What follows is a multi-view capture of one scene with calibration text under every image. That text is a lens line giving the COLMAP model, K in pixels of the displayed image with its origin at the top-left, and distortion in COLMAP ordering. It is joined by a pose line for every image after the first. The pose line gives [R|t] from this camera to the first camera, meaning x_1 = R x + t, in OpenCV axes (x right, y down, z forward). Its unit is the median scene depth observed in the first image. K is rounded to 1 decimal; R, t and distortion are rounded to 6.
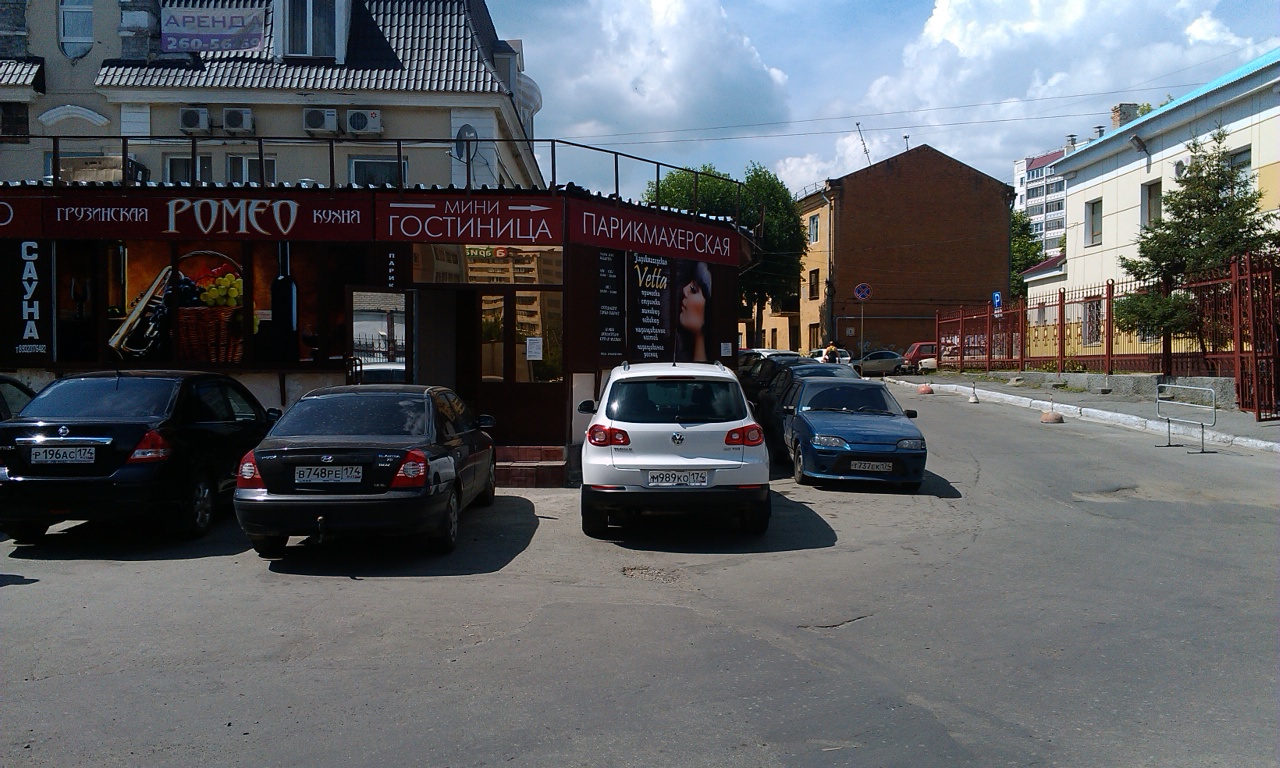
lens RADIAL K [[1014.8, 0, 643.1], [0, 1014.8, 376.2], [0, 0, 1]] dist [0.009052, -0.000877]
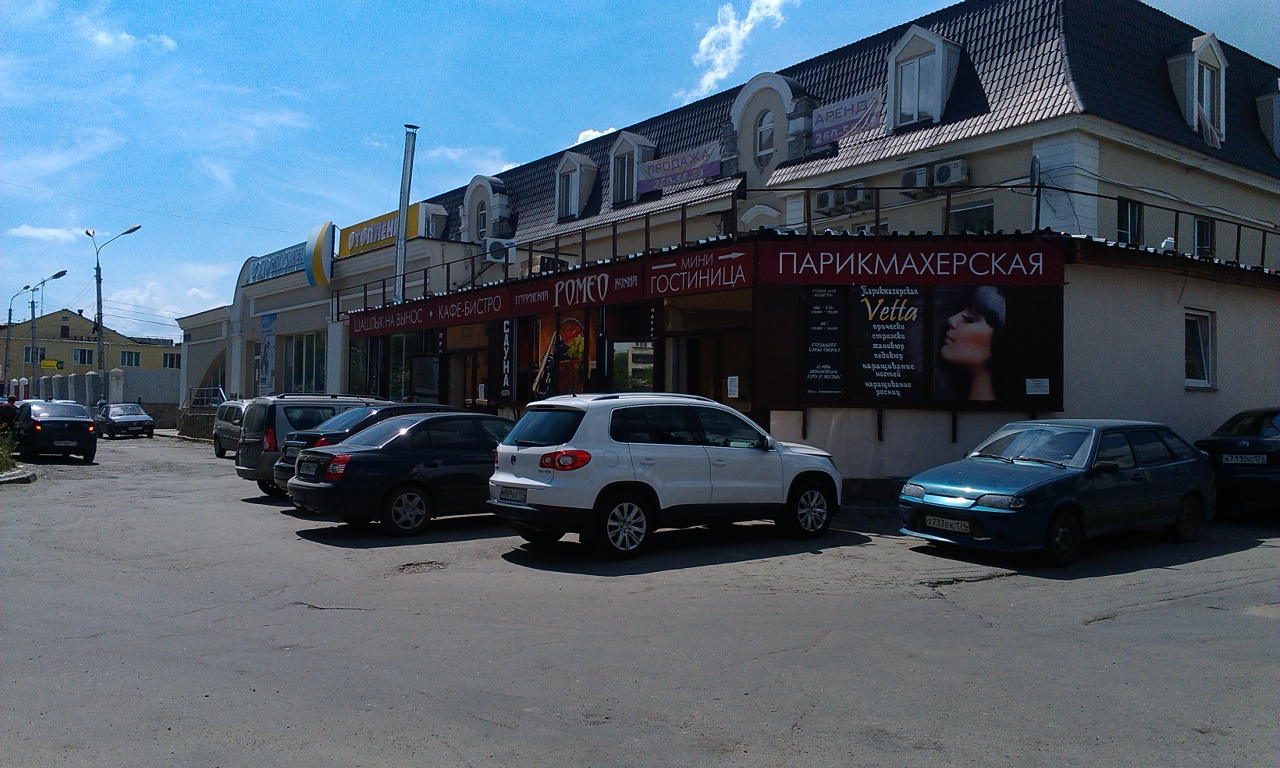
lens RADIAL K [[1014.8, 0, 640.0], [0, 1014.8, 390.2], [0, 0, 1]] dist [0.009052, -0.000877]
pose [[0.573038, -0.014700, -0.819397, 0.642058], [-0.020618, 0.999264, -0.032345, 0.011312], [0.819269, 0.035429, 0.572313, 0.285639]]
